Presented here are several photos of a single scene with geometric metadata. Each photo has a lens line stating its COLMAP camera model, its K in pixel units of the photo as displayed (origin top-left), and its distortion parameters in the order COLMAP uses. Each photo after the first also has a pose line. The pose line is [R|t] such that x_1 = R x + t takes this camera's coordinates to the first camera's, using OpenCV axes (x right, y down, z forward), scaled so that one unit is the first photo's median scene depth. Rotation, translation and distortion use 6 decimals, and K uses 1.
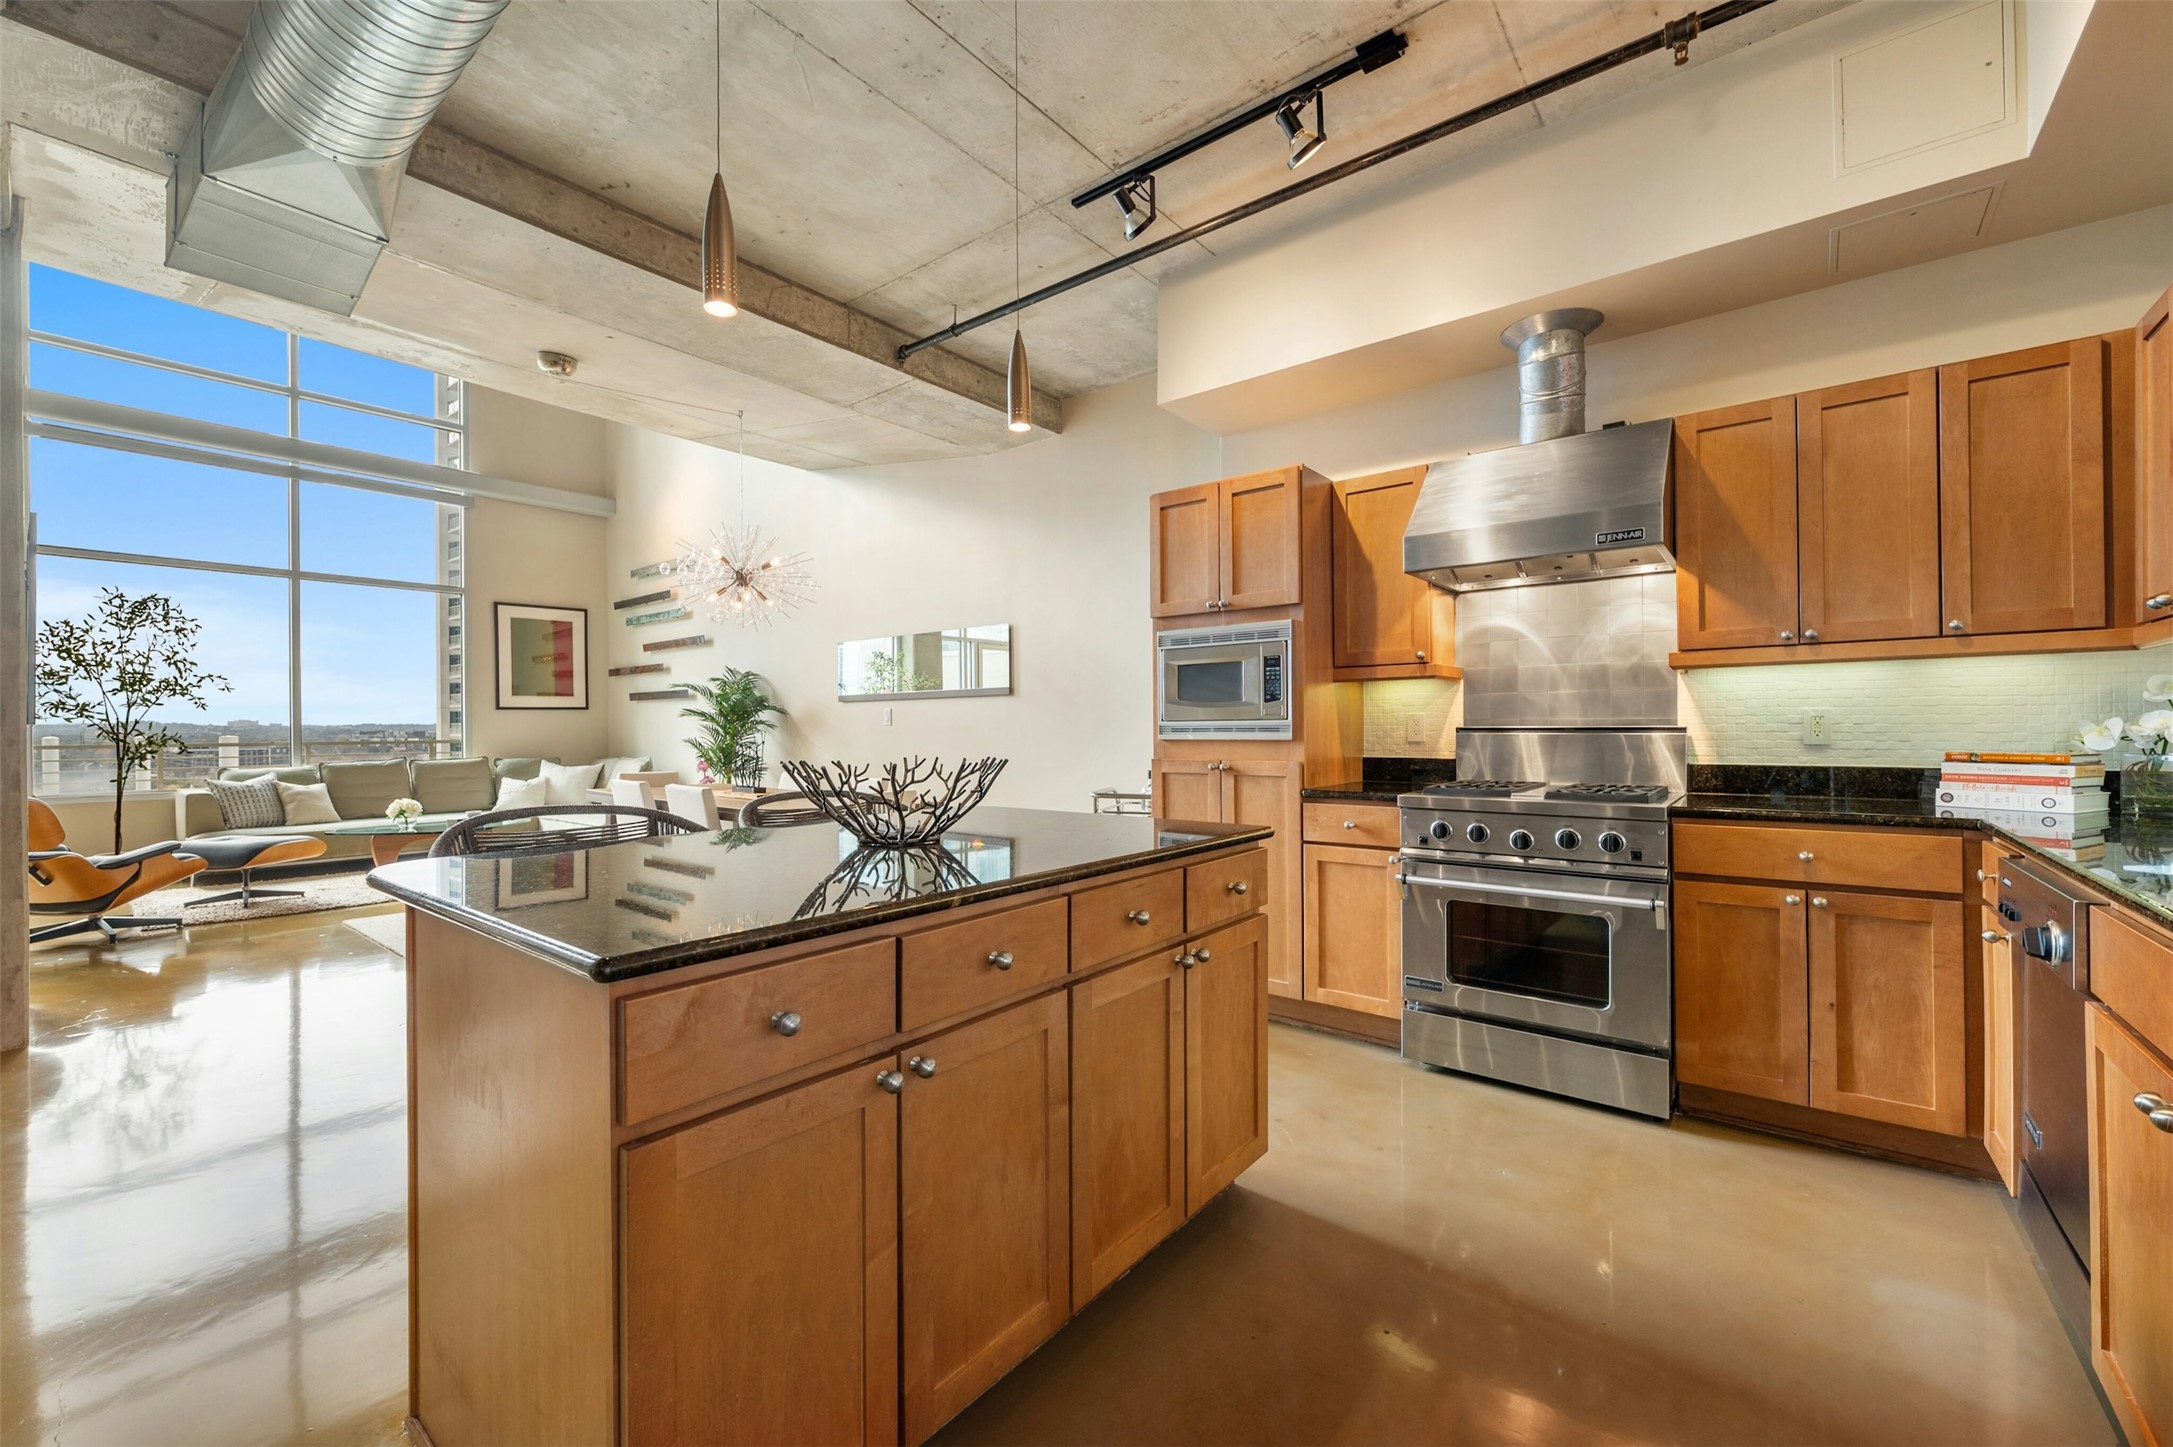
lens RADIAL K [[873.1, 0, 1078.2], [0, 873.1, 723.3], [0, 0, 1]] dist [-0.005794, 0.000777]
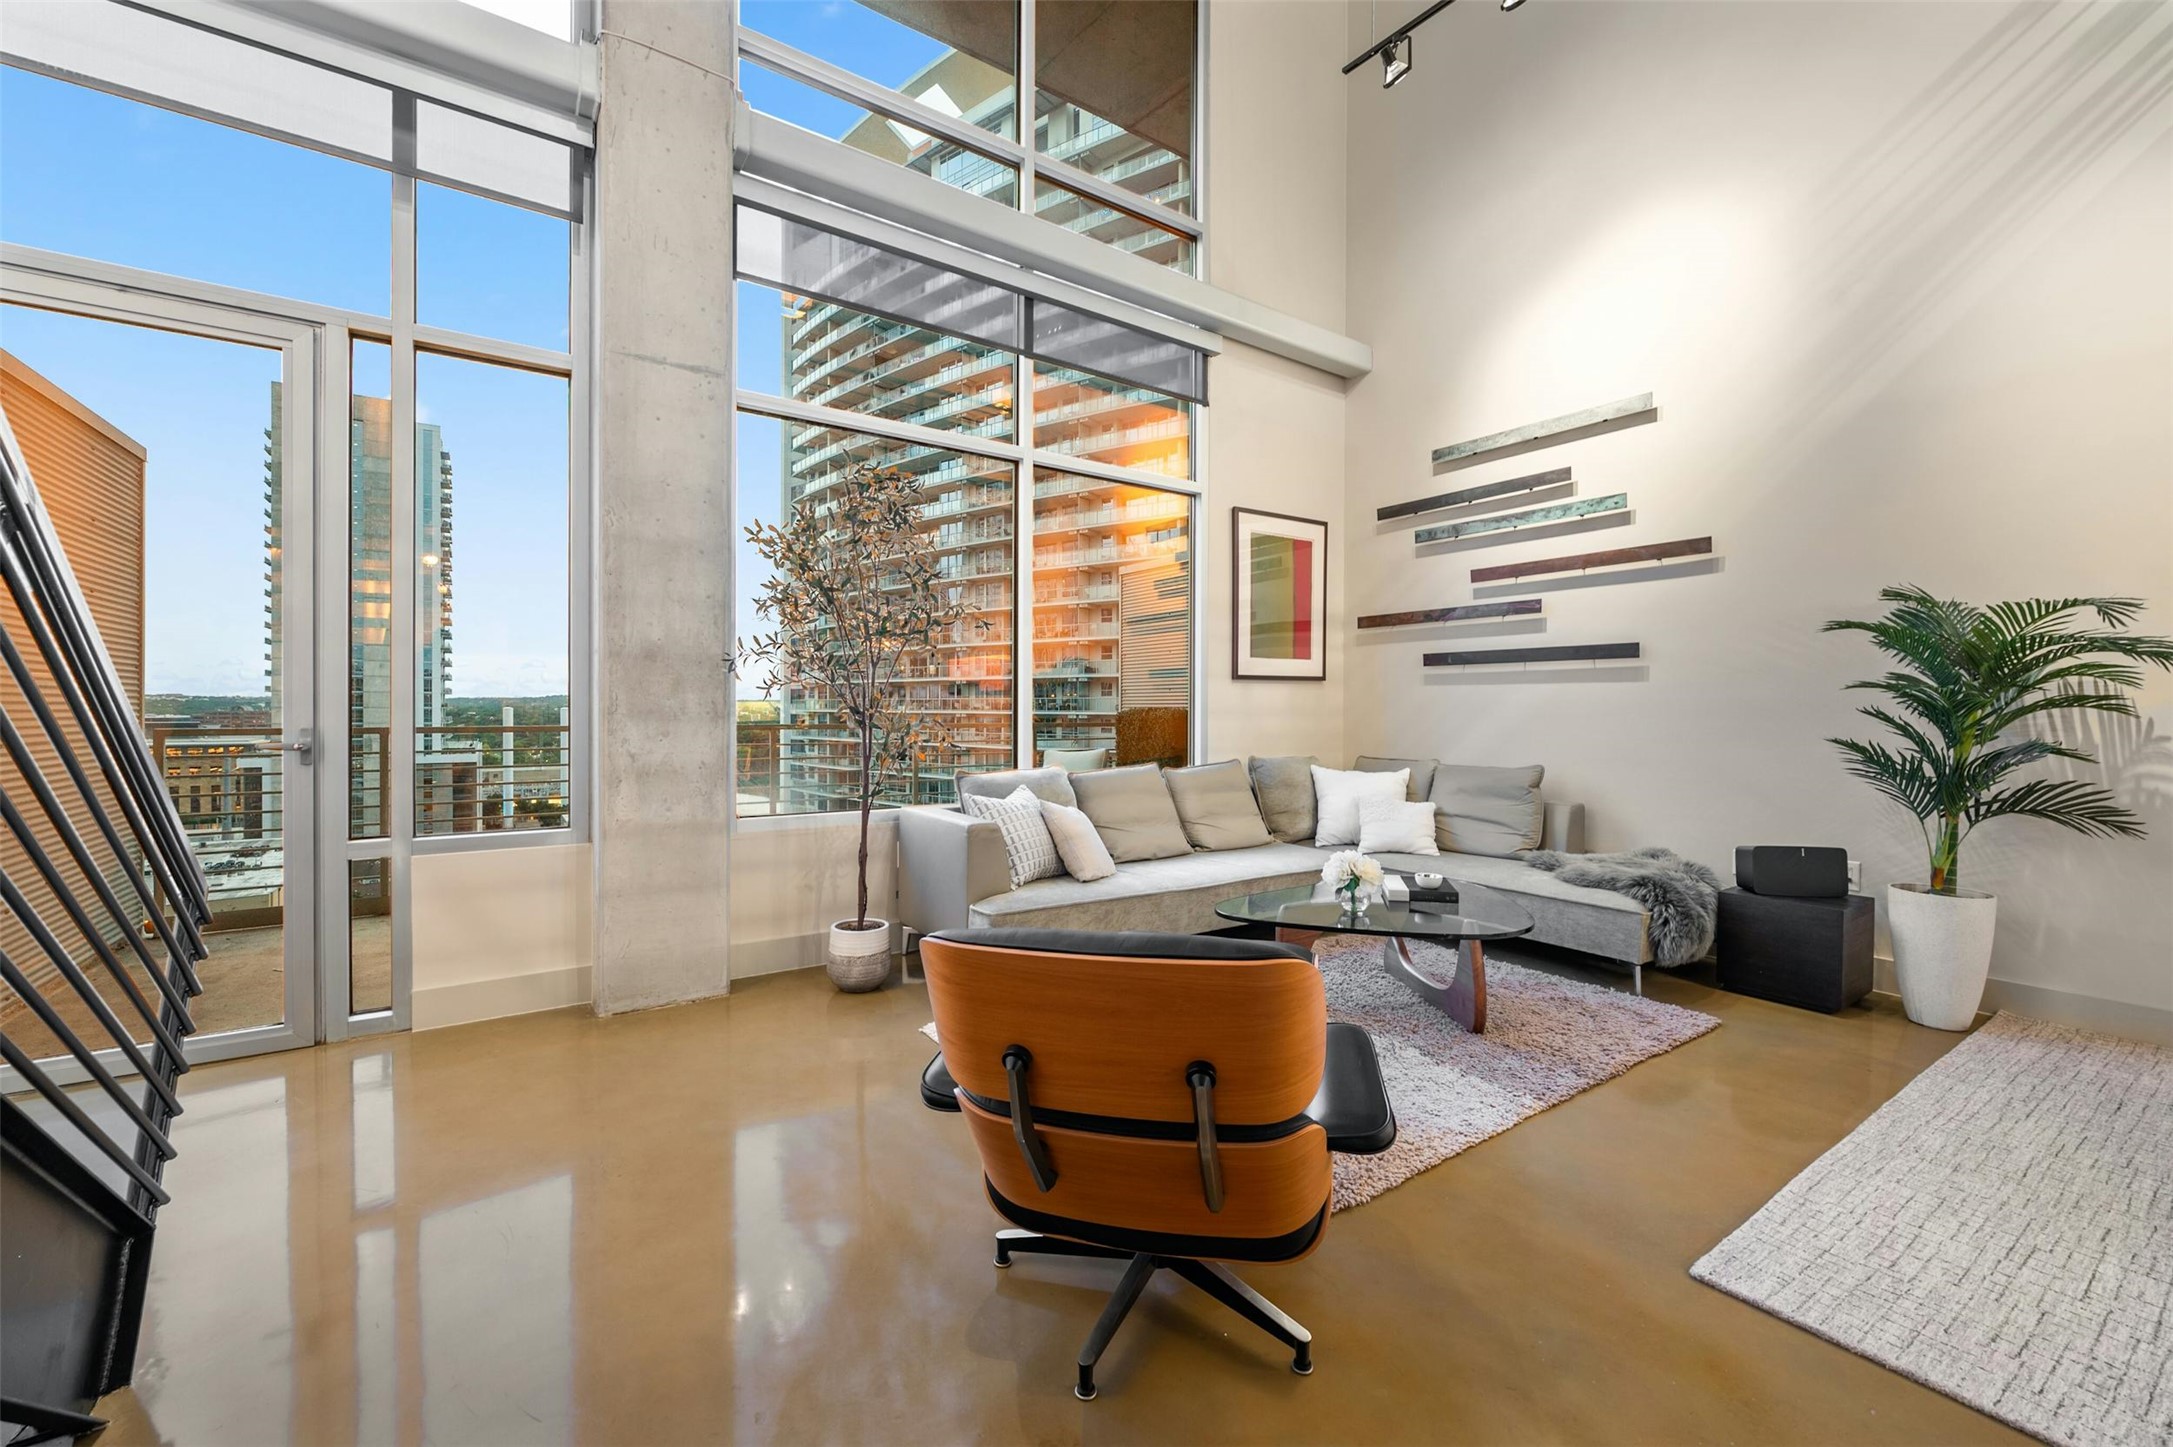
lens RADIAL K [[873.1, 0, 1085.6], [0, 873.1, 714.2], [0, 0, 1]] dist [-0.005794, 0.000777]
pose [[0.961149, 0.014670, -0.275639, -1.486291], [-0.011695, 0.999854, 0.012433, 0.008563], [0.275781, -0.008727, 0.961181, 0.903373]]
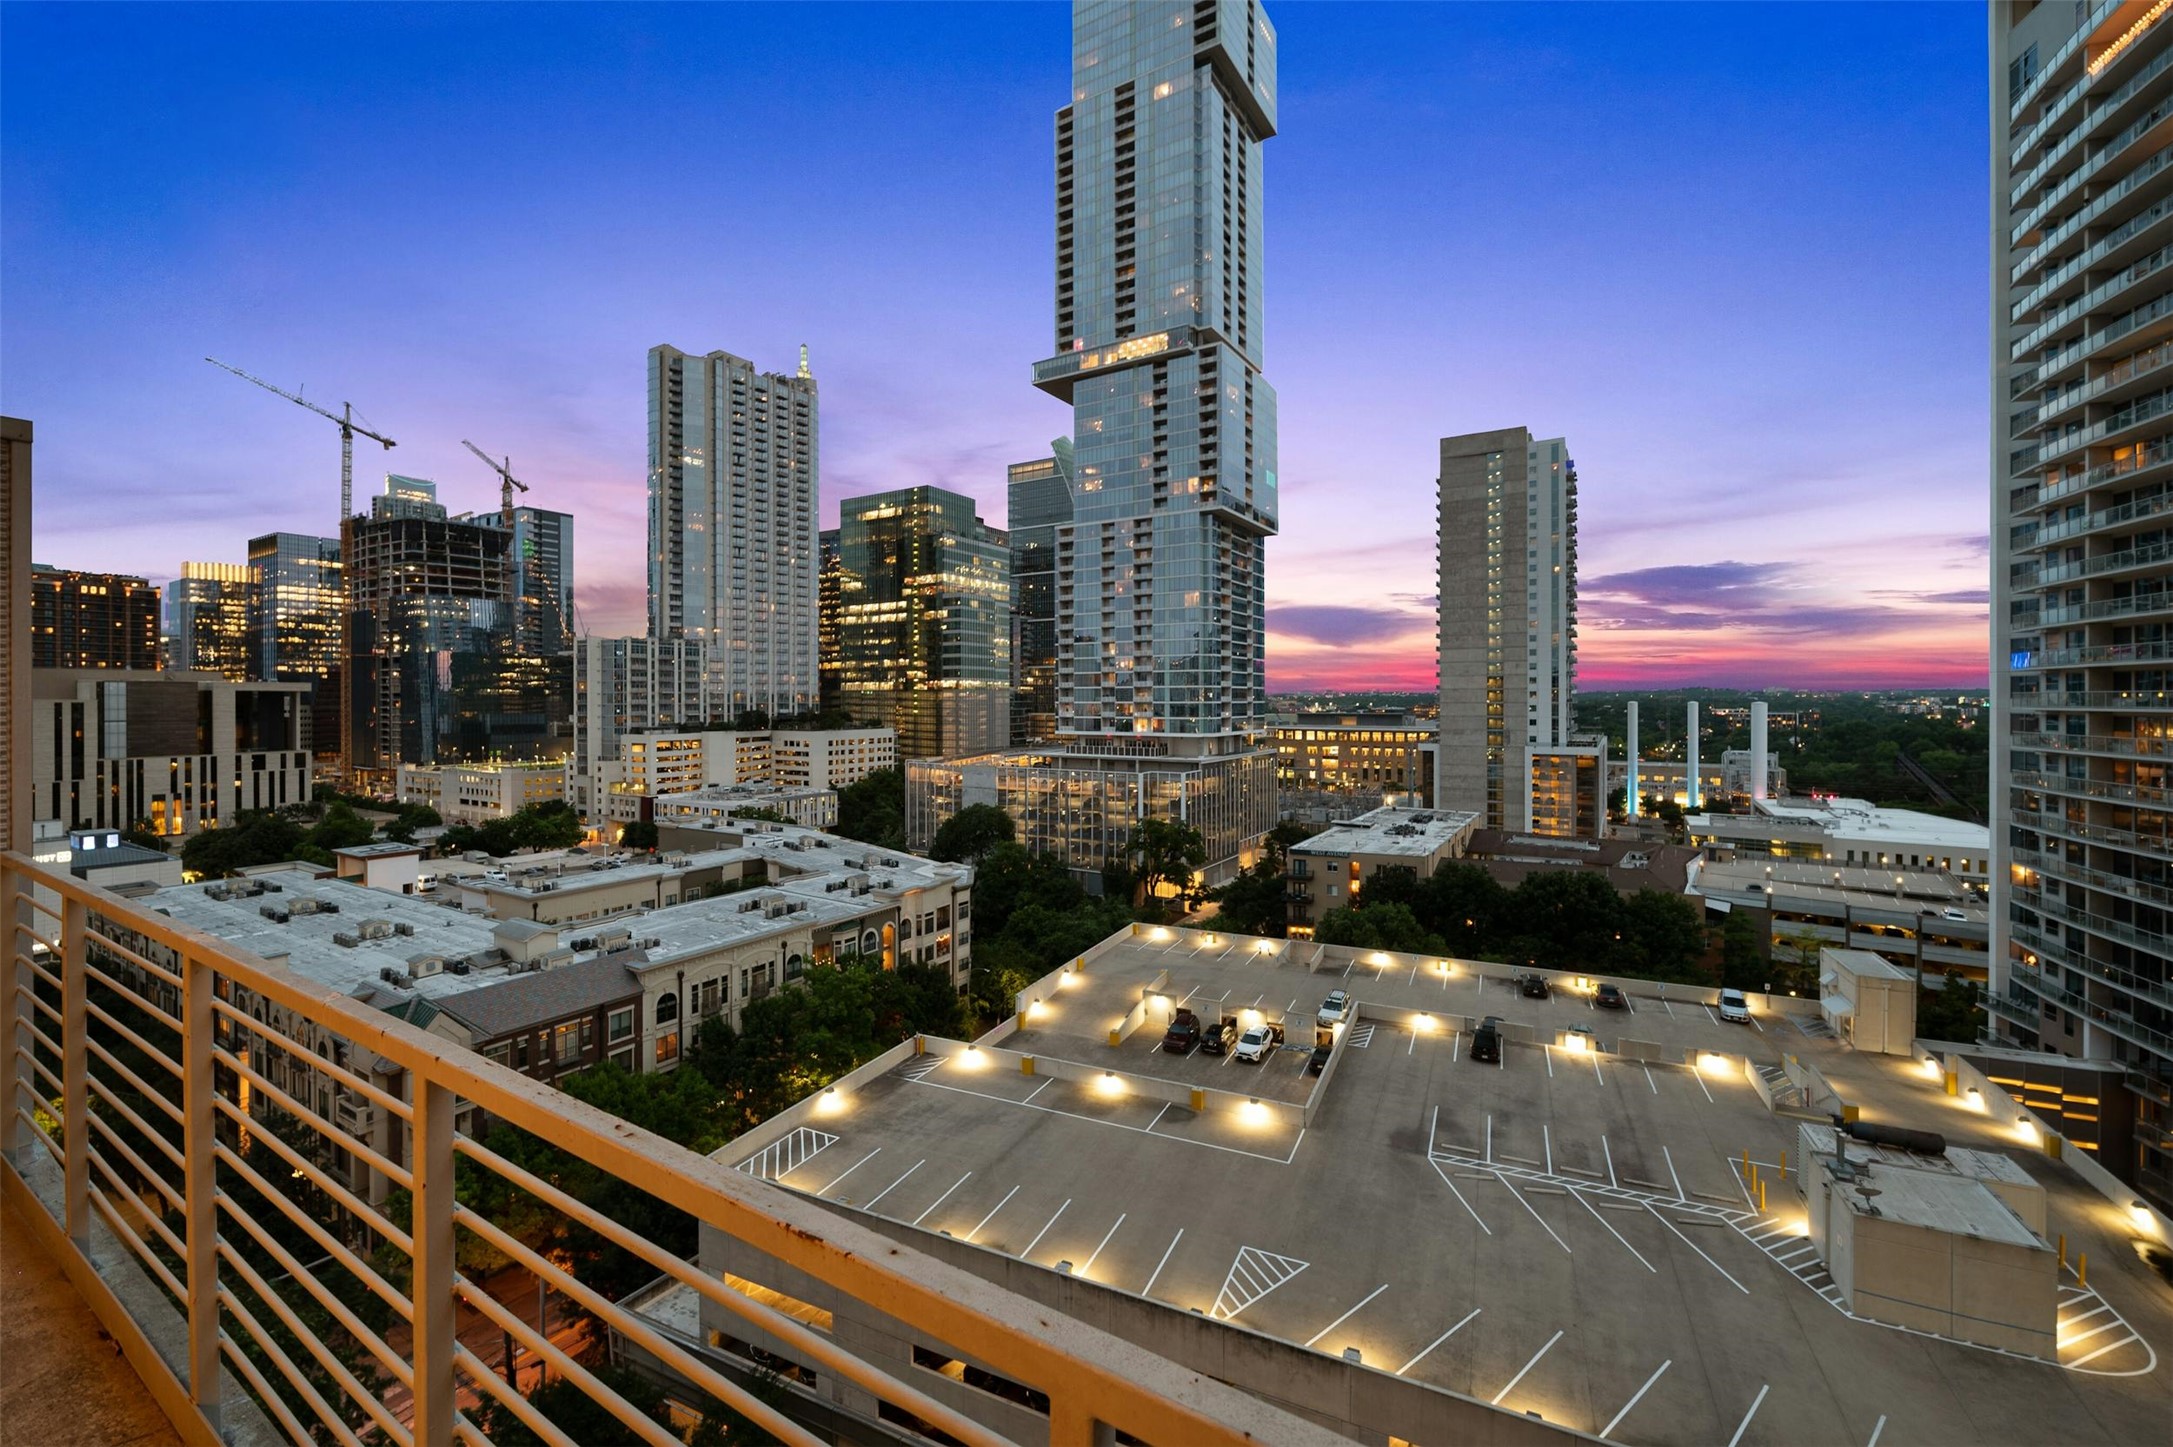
lens RADIAL K [[873.1, 0, 1088.8], [0, 873.1, 697.1], [0, 0, 1]] dist [-0.005794, 0.000777]
pose [[0.139741, 0.005938, -0.990170, -2.901390], [0.002622, 0.999976, 0.006367, -0.068150], [0.990185, -0.003486, 0.139722, 3.384099]]
